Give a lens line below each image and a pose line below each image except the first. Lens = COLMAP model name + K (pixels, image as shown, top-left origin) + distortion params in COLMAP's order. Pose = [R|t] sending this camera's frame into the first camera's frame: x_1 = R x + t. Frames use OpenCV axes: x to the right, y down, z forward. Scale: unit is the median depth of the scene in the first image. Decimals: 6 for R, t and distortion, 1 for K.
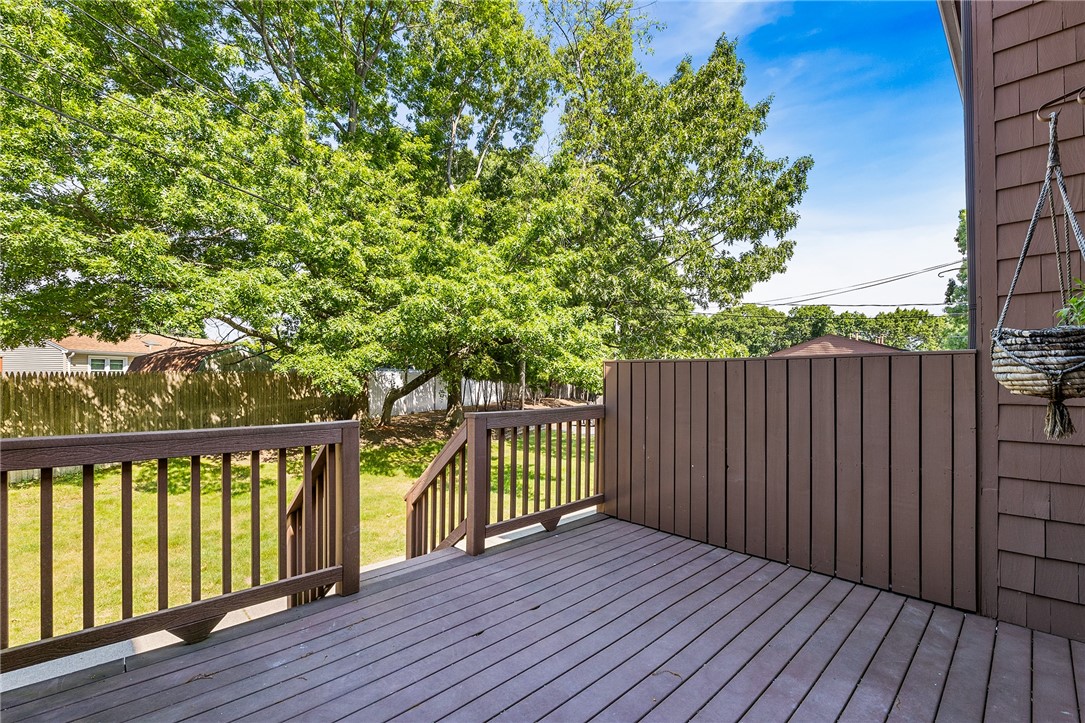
lens RADIAL K [[479.5, 0, 554.2], [0, 479.5, 372.7], [0, 0, 1]] dist [-0.002203, -0.004380]
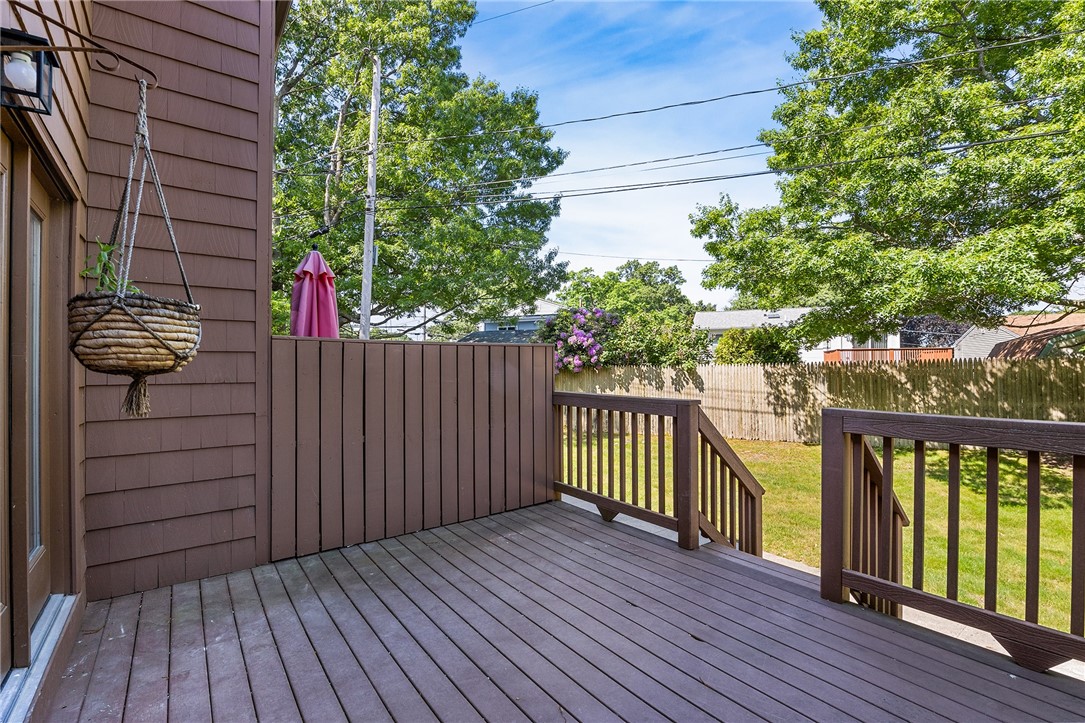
lens RADIAL K [[479.5, 0, 532.2], [0, 479.5, 365.2], [0, 0, 1]] dist [-0.002203, -0.004380]
pose [[-0.146655, -0.003933, -0.989180, 0.678170], [0.013124, 0.999896, -0.005922, 0.013050], [0.989101, -0.013850, -0.146588, 0.690592]]
